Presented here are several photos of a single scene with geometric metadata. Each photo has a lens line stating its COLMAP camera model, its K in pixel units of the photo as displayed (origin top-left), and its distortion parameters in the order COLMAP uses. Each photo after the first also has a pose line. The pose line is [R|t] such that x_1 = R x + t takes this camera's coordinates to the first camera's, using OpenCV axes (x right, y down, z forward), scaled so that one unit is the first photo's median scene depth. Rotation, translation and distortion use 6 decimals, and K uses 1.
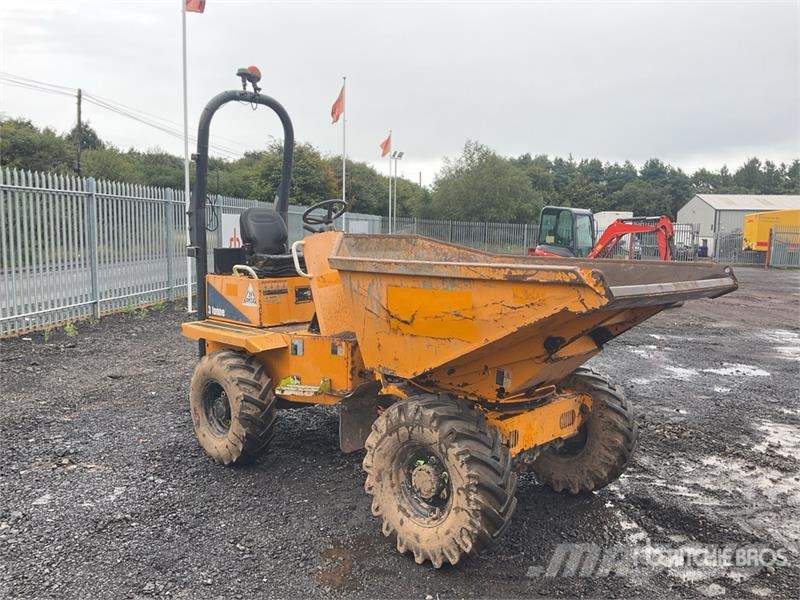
lens RADIAL K [[658.2, 0, 401.0], [0, 658.2, 296.2], [0, 0, 1]] dist [0.095070, -0.168424]
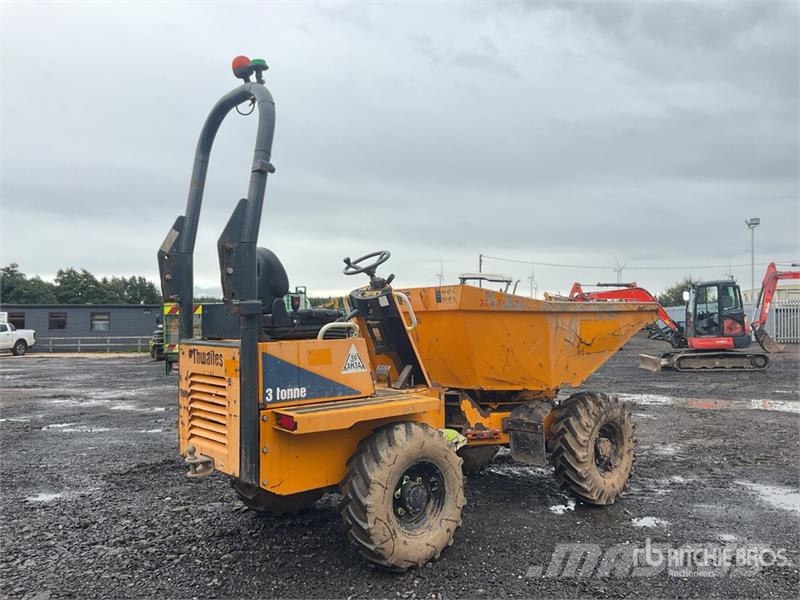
lens RADIAL K [[657.2, 0, 398.2], [0, 657.2, 300.0], [0, 0, 1]] dist [0.123569, -0.247190]
pose [[0.081665, 0.014423, 0.996555, -1.254752], [0.109106, 0.993756, -0.023324, -0.059259], [-0.990670, 0.110635, 0.079582, 1.083256]]
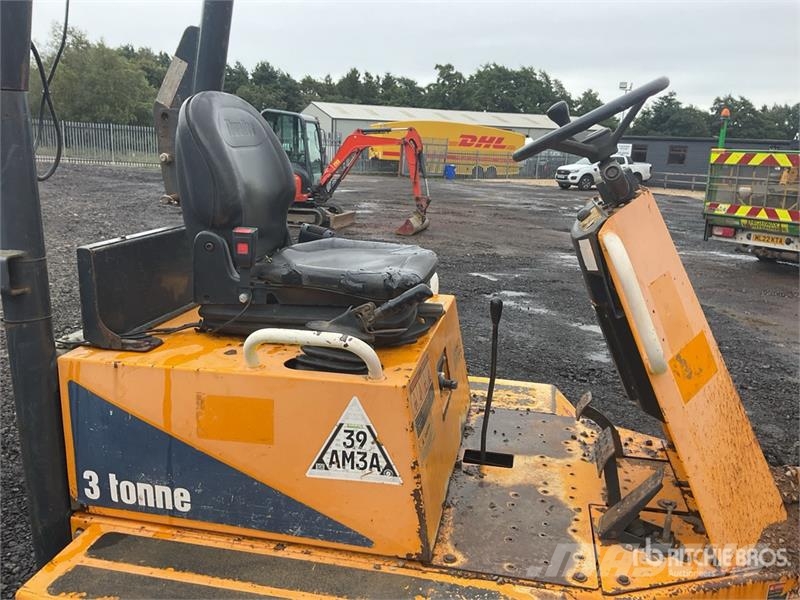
lens RADIAL K [[658.2, 0, 401.0], [0, 658.2, 296.2], [0, 0, 1]] dist [0.095070, -0.168424]
pose [[0.837182, -0.113218, 0.535077, -0.427261], [0.037503, 0.987920, 0.150359, -0.118893], [-0.545637, -0.105811, 0.831315, 0.965168]]
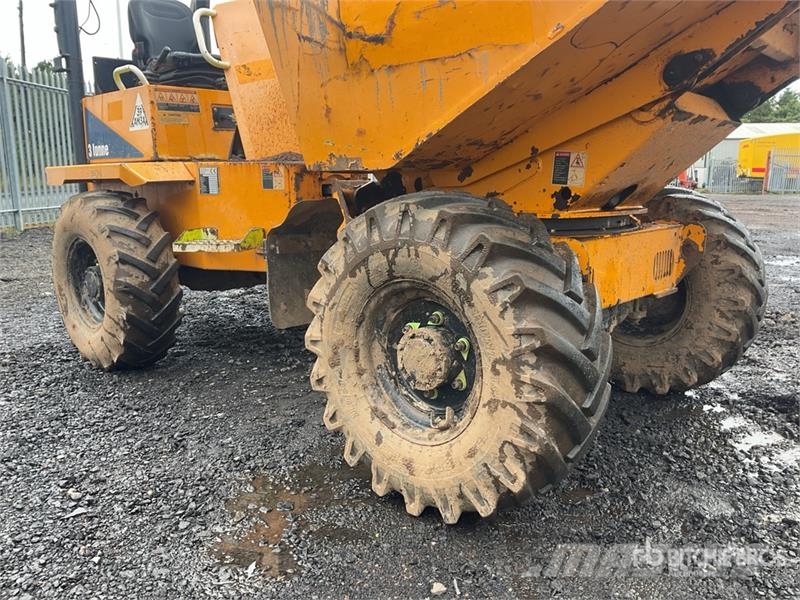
lens RADIAL K [[657.2, 0, 398.2], [0, 657.2, 300.0], [0, 0, 1]] dist [0.123569, -0.247190]
pose [[0.999558, -0.023673, 0.017984, 0.007906], [0.021994, 0.995841, 0.088419, 0.157510], [-0.020002, -0.087985, 0.995921, 0.416310]]
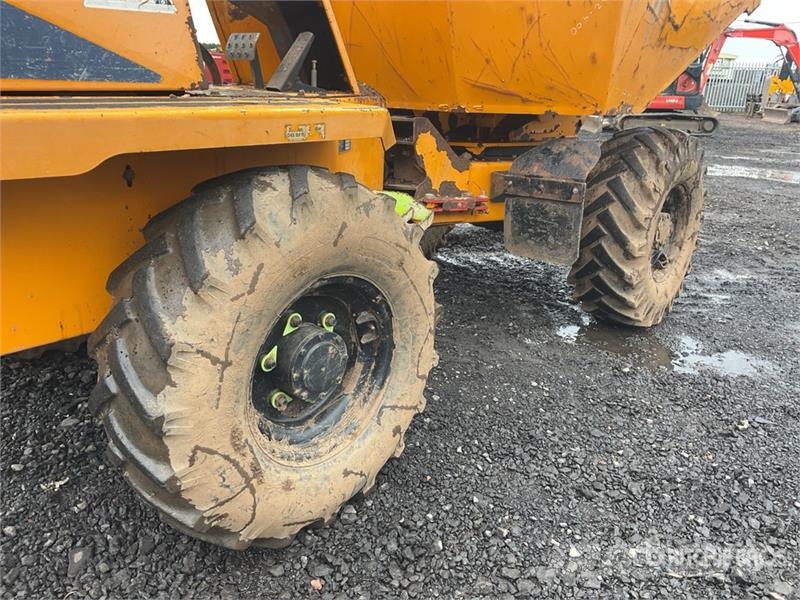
lens RADIAL K [[658.2, 0, 401.0], [0, 658.2, 296.2], [0, 0, 1]] dist [0.095070, -0.168424]
pose [[-0.053621, -0.325131, 0.944148, -0.639545], [0.059748, 0.942769, 0.328049, 0.050127], [-0.996772, 0.074001, -0.031126, 1.128284]]
